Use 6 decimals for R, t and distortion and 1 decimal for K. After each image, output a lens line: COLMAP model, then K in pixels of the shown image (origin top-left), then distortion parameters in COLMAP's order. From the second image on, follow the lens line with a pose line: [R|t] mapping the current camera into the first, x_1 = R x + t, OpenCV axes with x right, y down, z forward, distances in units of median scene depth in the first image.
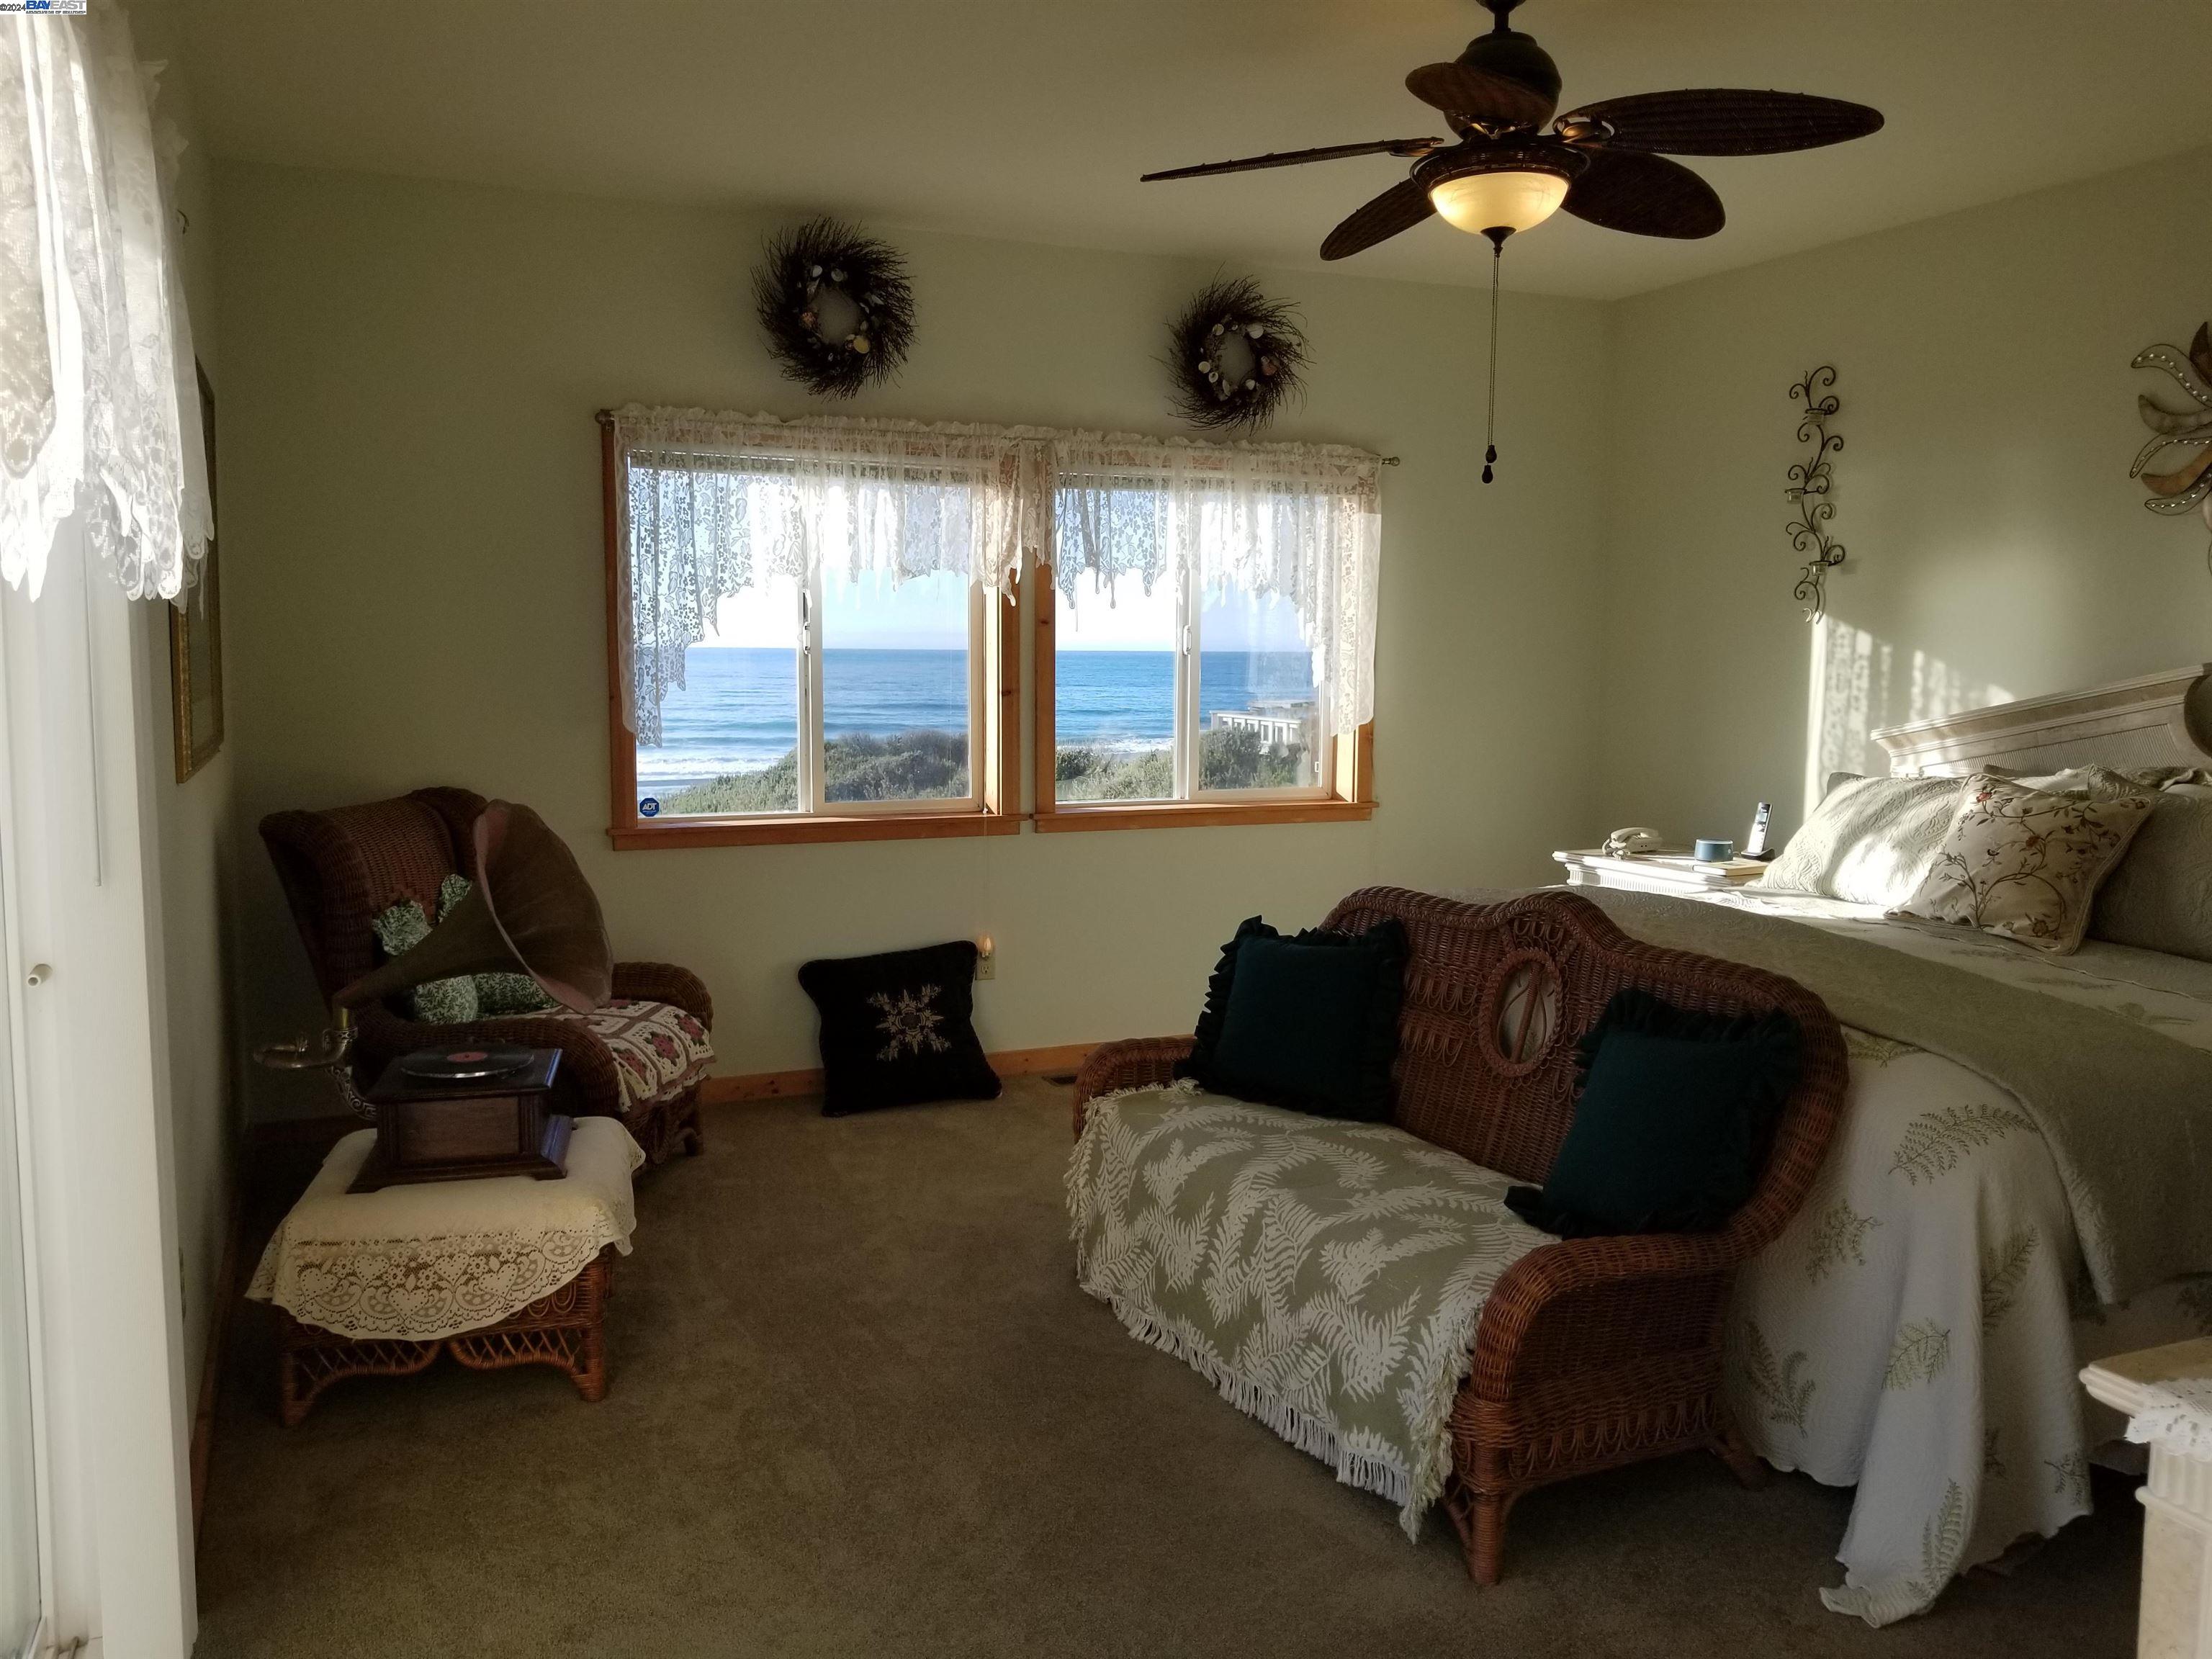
lens RADIAL K [[1755.0, 0, 1106.0], [0, 1755.0, 829.5], [0, 0, 1]] dist [0.006994, 0.001755]
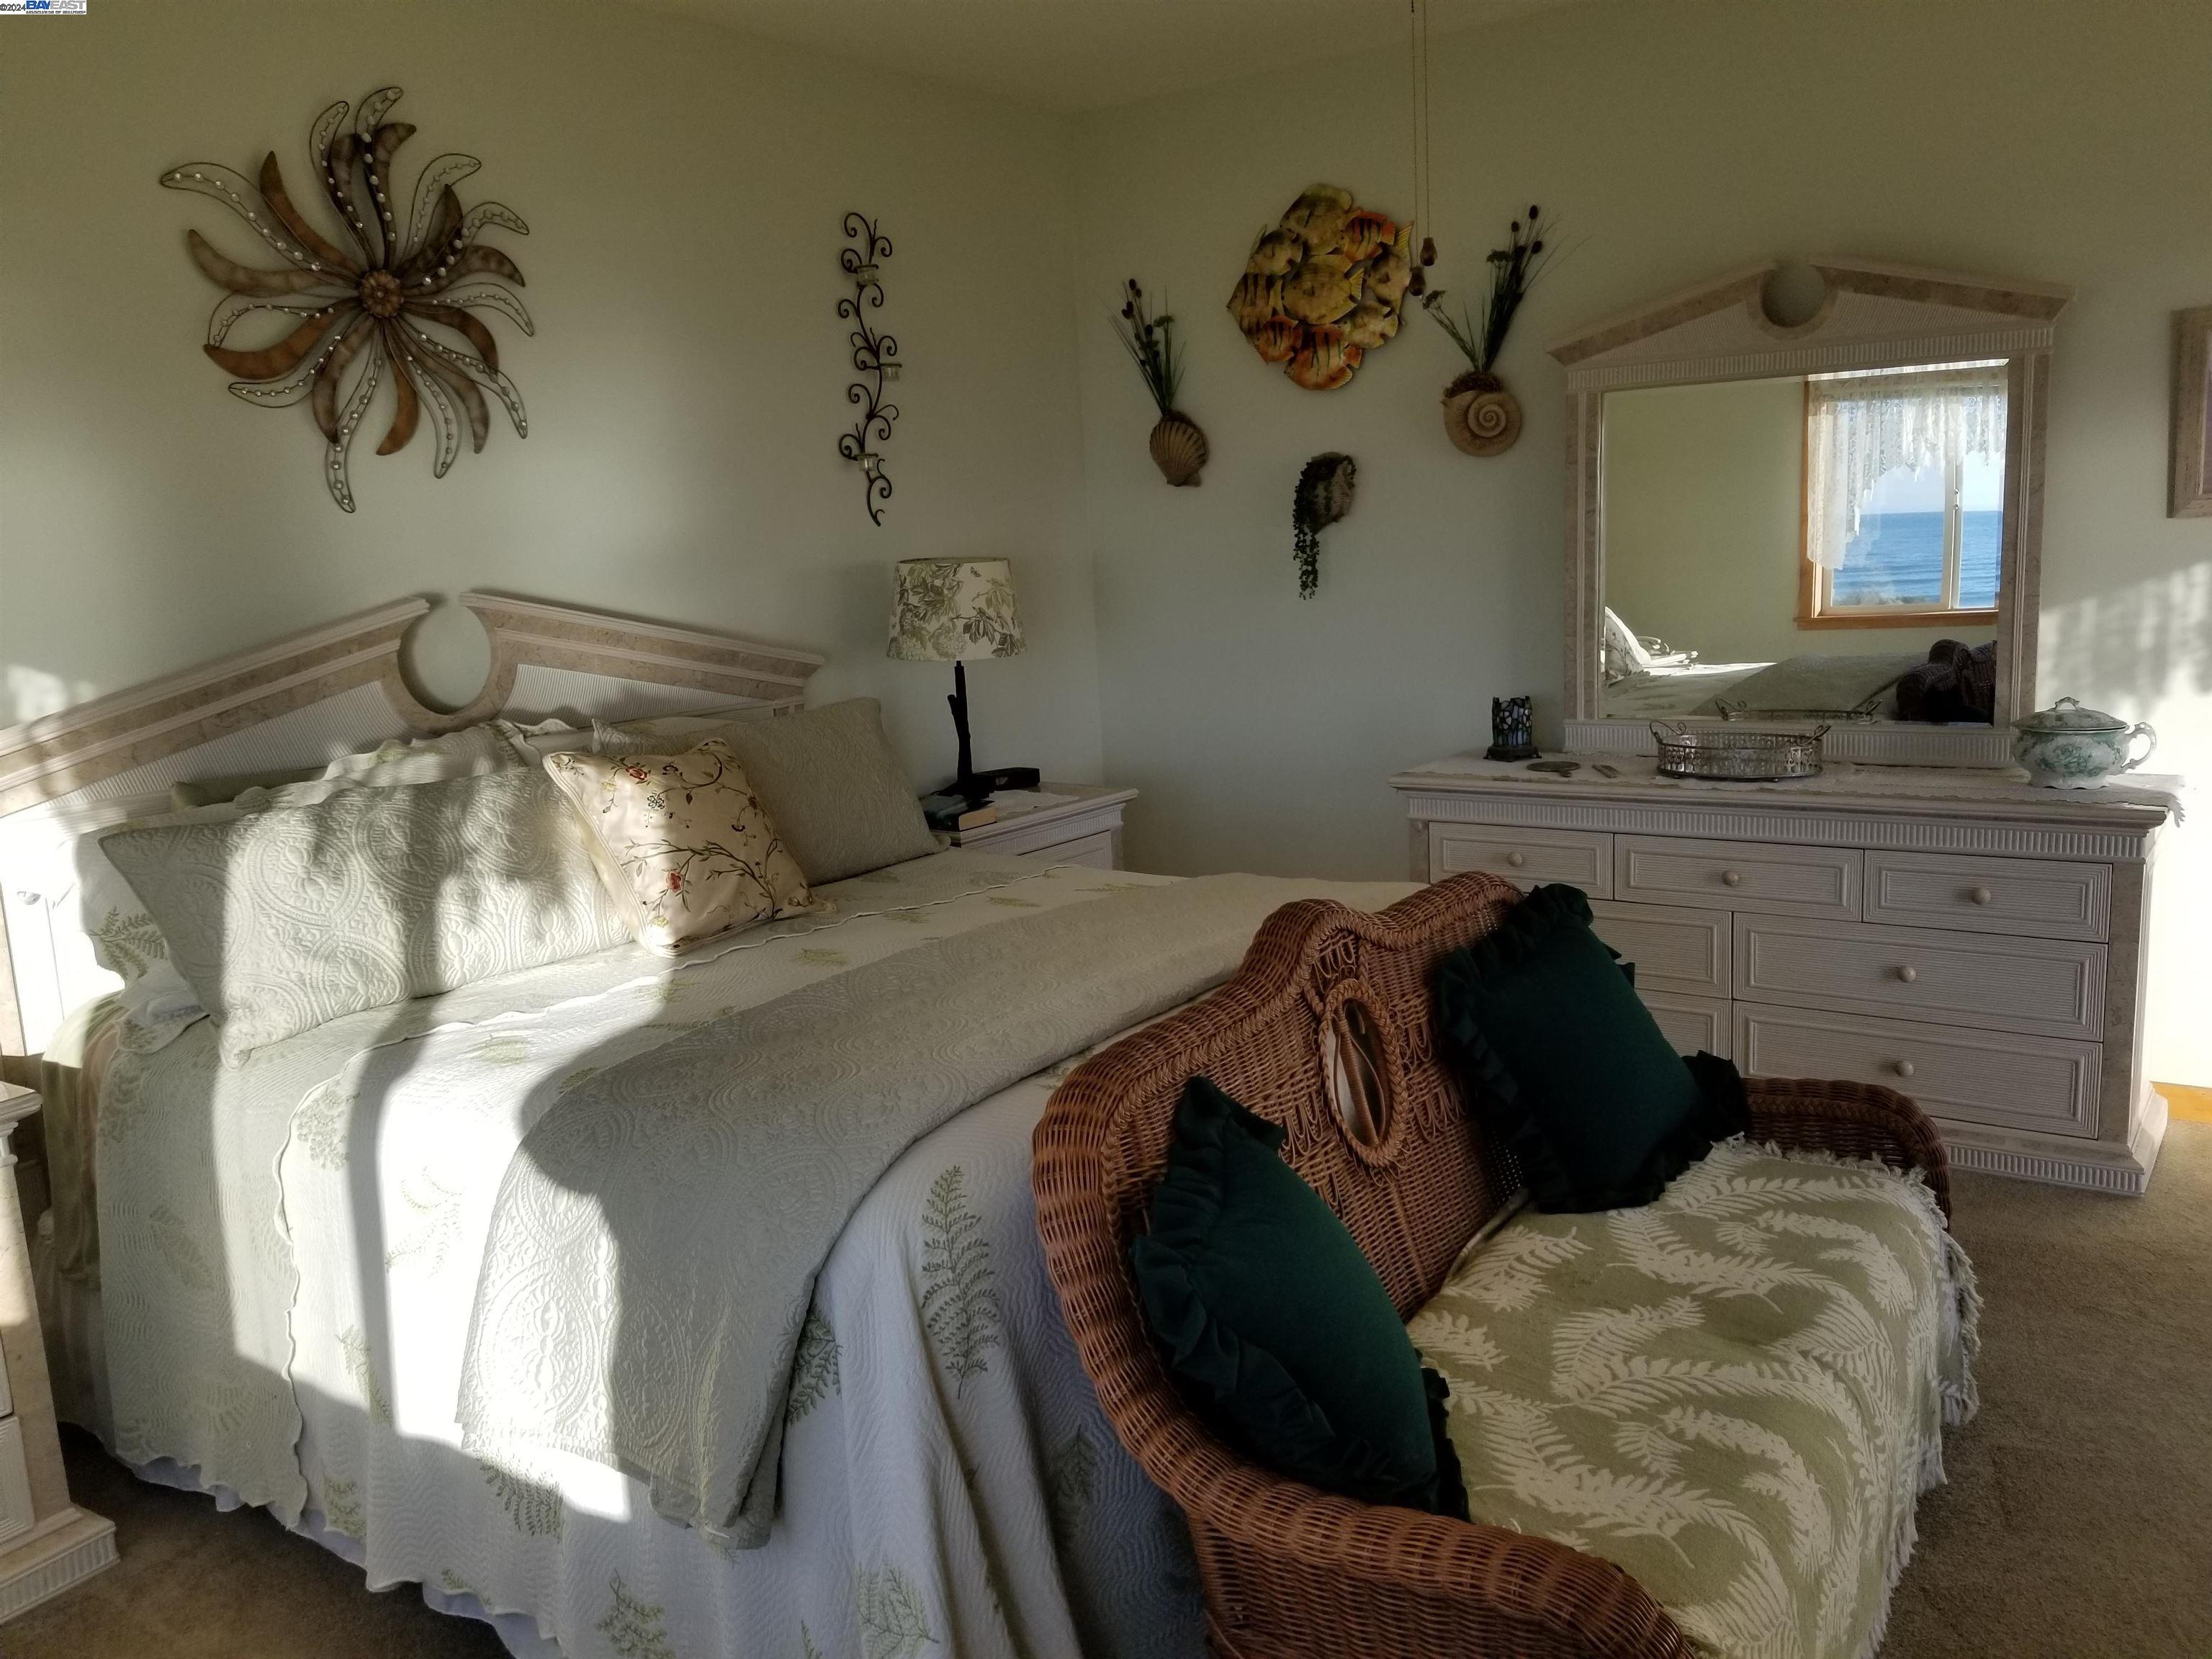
lens RADIAL K [[1755.0, 0, 1106.0], [0, 1755.0, 829.5], [0, 0, 1]] dist [0.006994, 0.001755]
pose [[-0.511605, -0.127155, 0.849760, -0.282267], [0.138303, 0.963906, 0.227502, -0.157142], [-0.848017, 0.233915, -0.475554, 1.358323]]
